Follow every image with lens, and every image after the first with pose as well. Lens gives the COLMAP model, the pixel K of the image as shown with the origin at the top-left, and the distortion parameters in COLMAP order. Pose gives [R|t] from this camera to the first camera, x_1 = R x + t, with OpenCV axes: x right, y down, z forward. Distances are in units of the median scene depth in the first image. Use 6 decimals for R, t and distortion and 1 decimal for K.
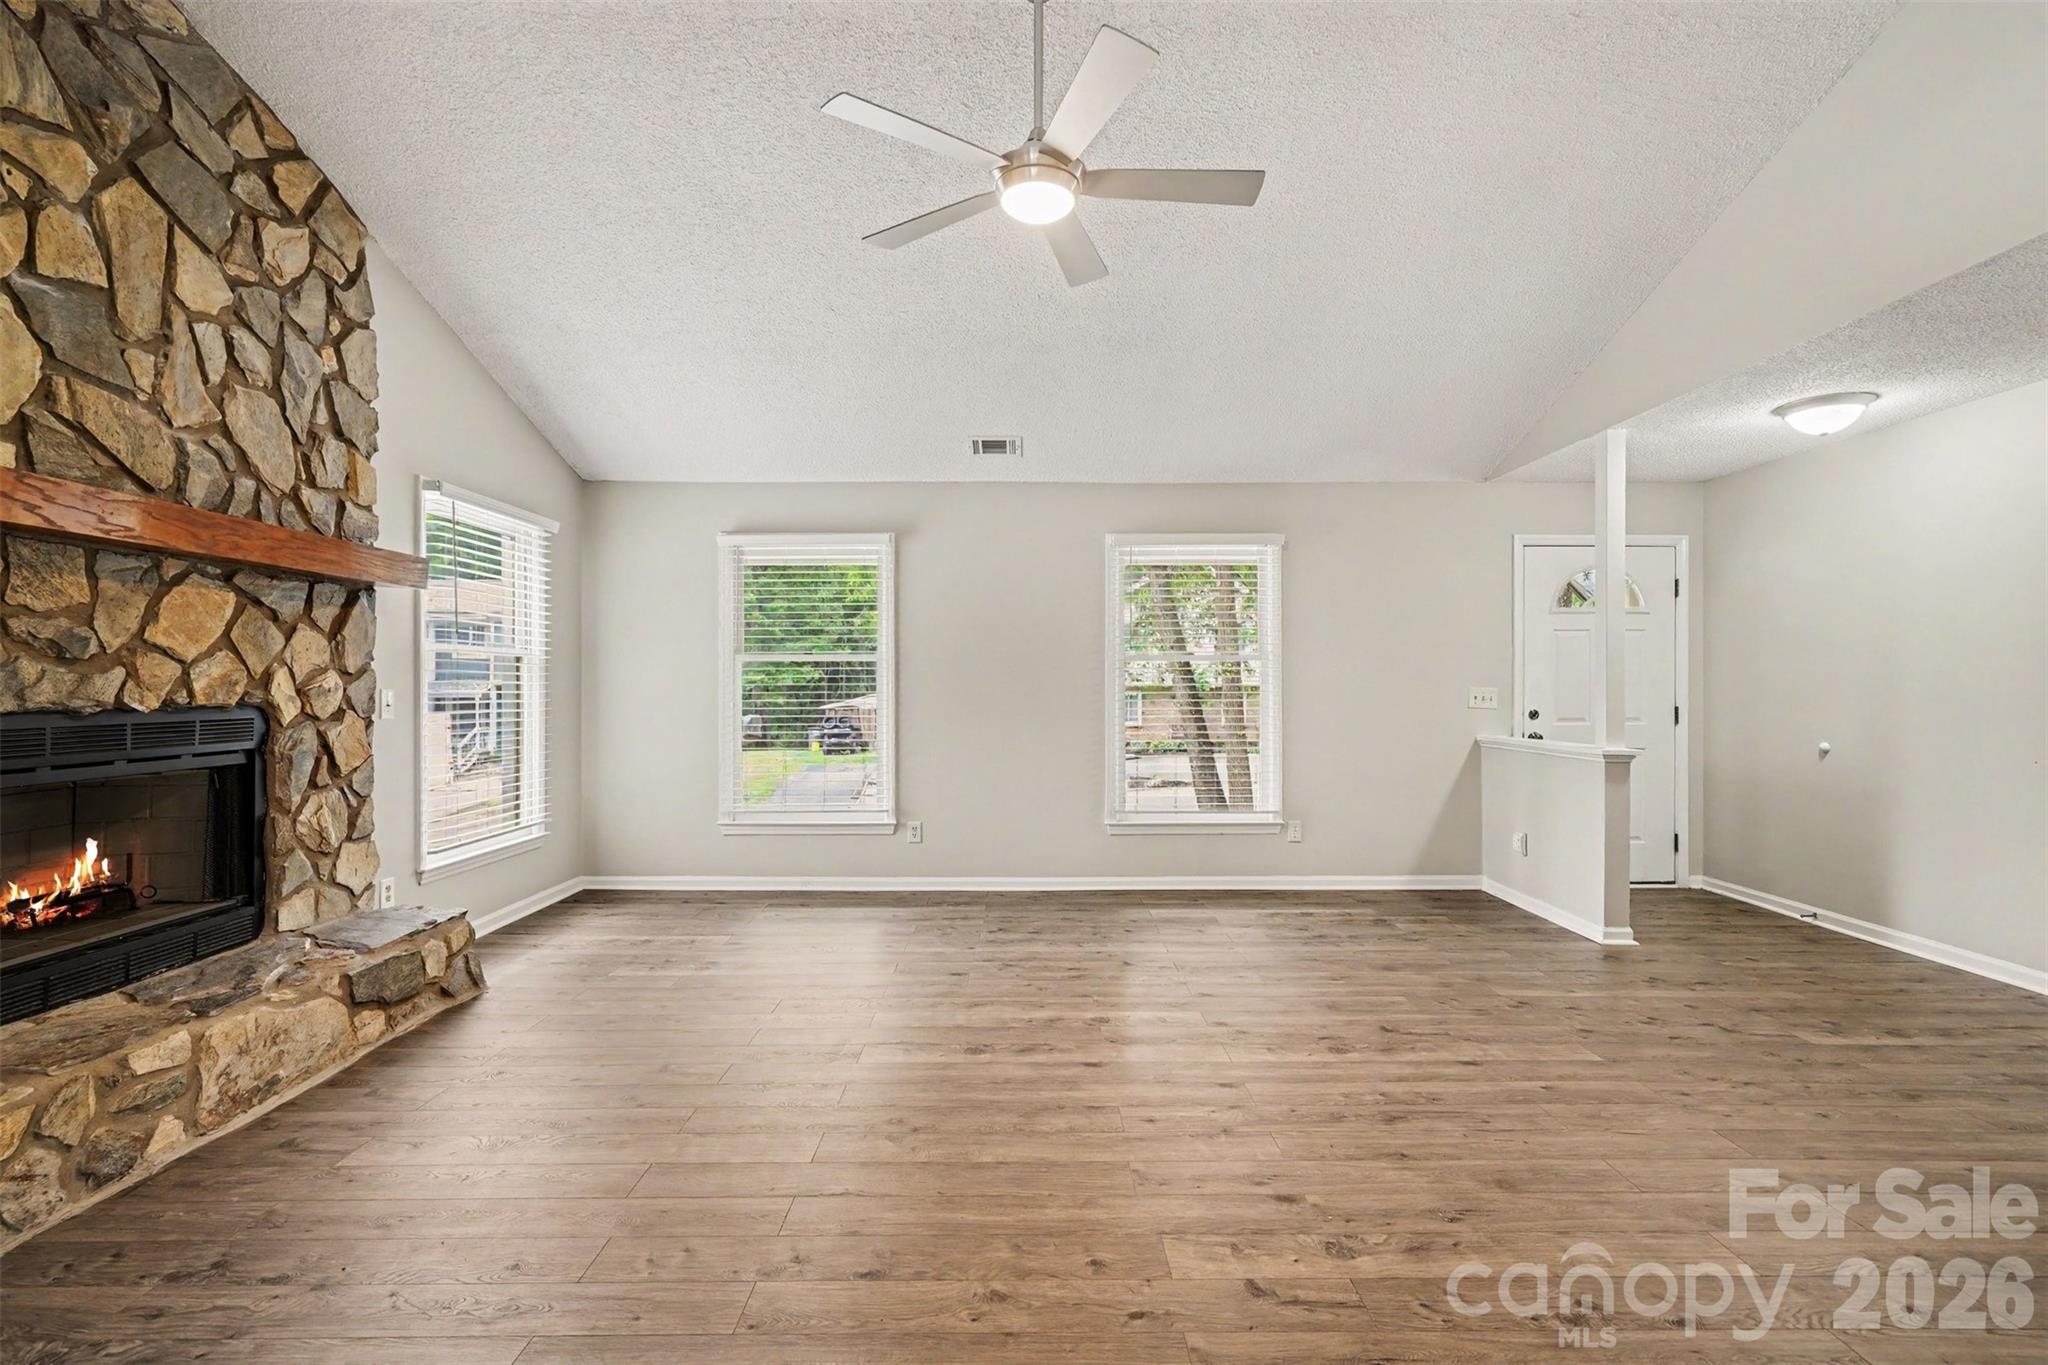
lens RADIAL K [[961.0, 0, 1017.1], [0, 961.0, 685.2], [0, 0, 1]] dist [-0.003144, 0.000180]
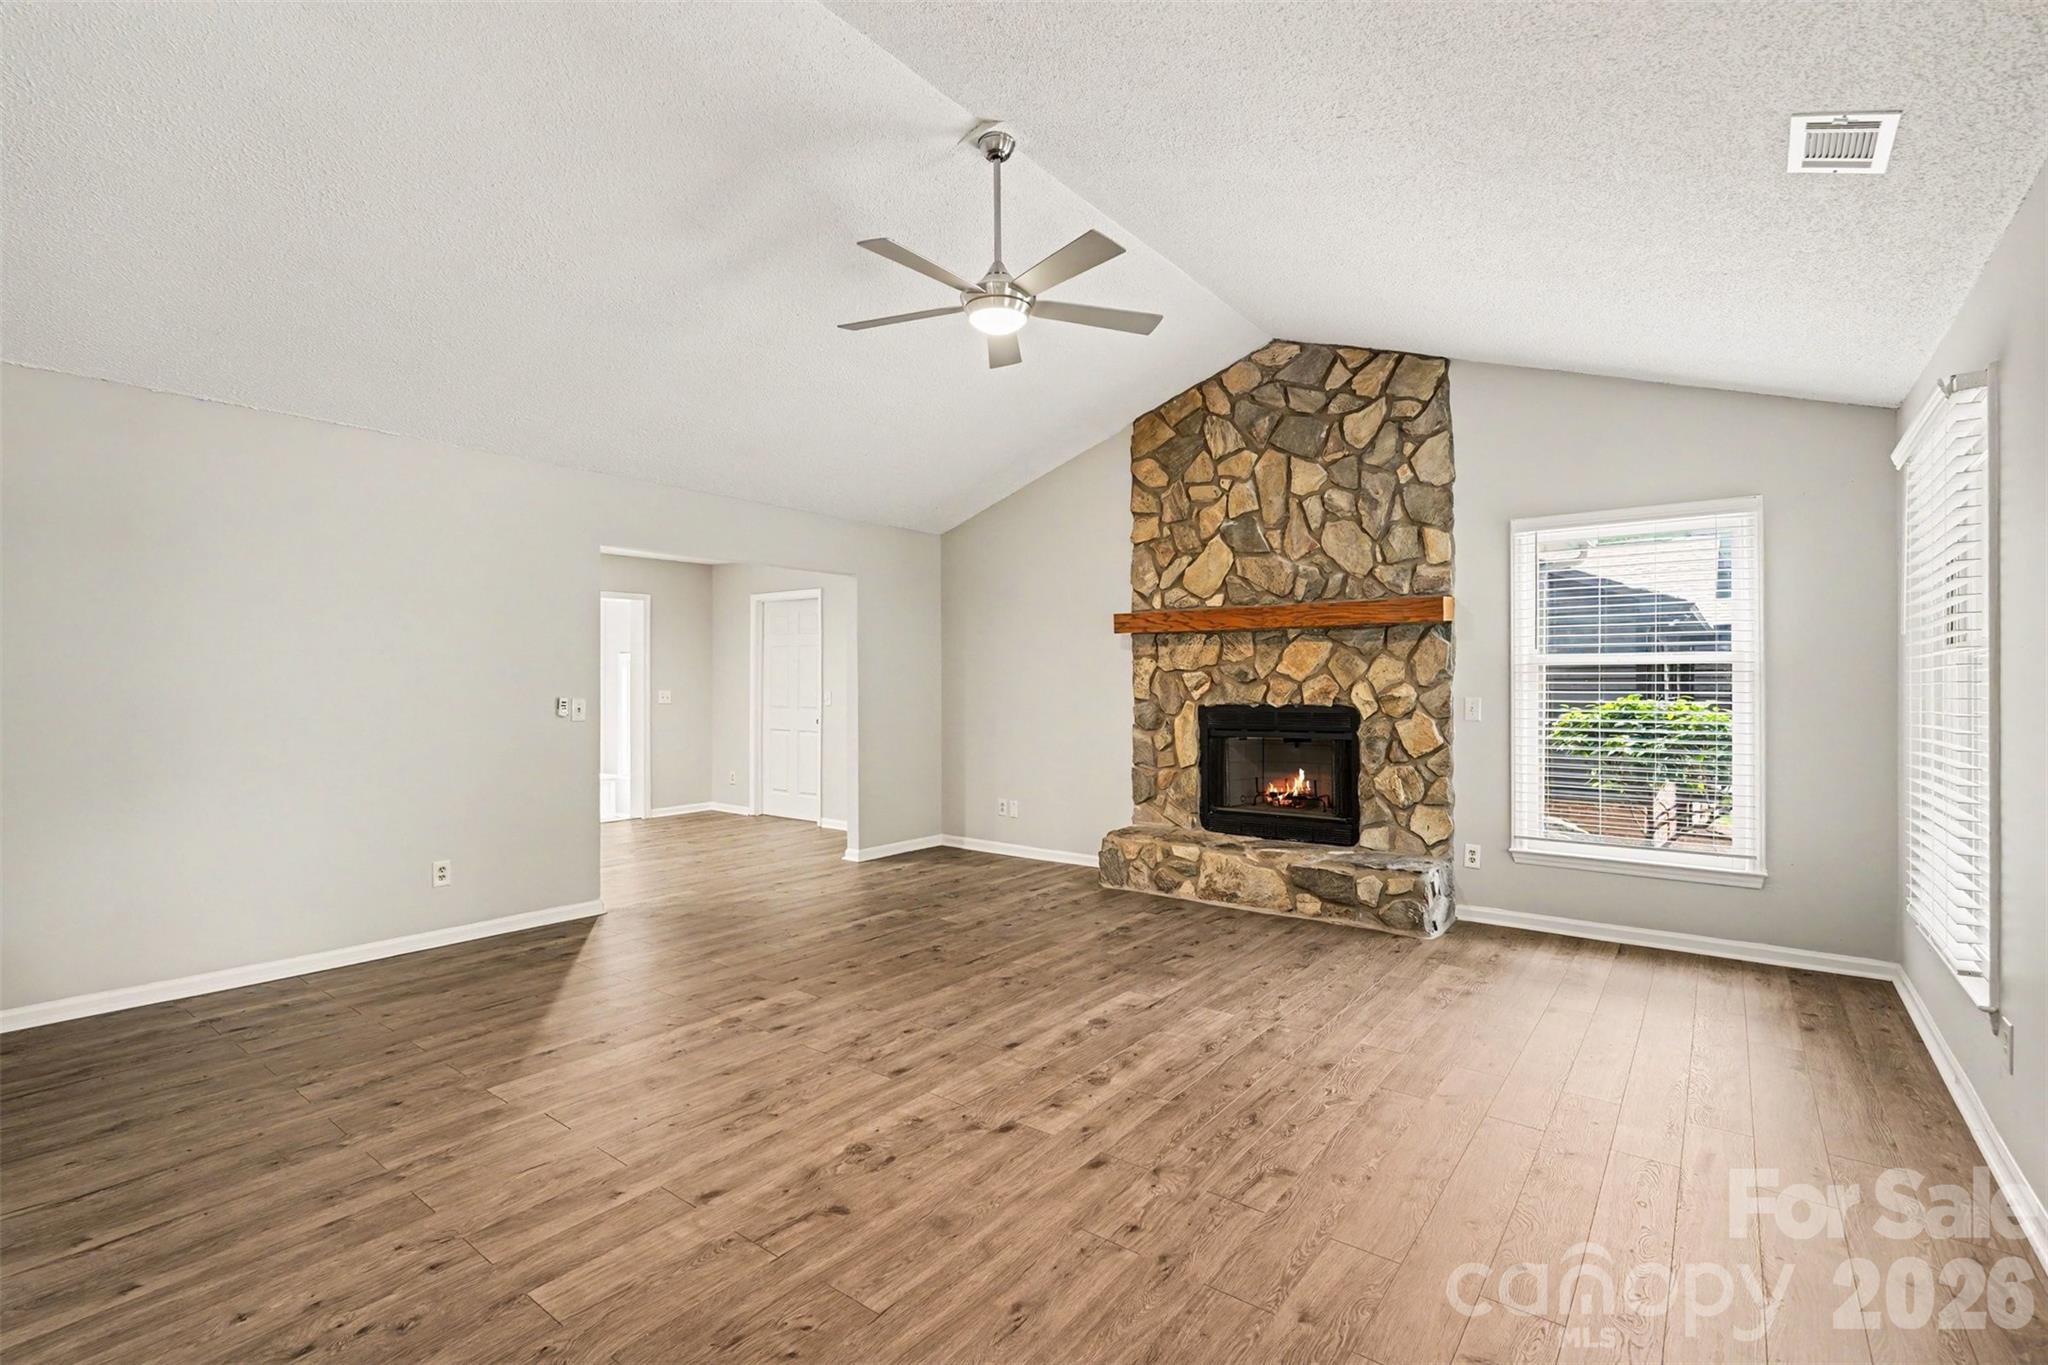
lens RADIAL K [[961.0, 0, 1017.1], [0, 961.0, 685.2], [0, 0, 1]] dist [-0.003144, 0.000180]
pose [[-0.633026, -0.001978, -0.774128, 0.903071], [-0.000182, 0.999997, -0.002406, -0.011865], [0.774131, -0.001382, -0.633024, 1.661517]]
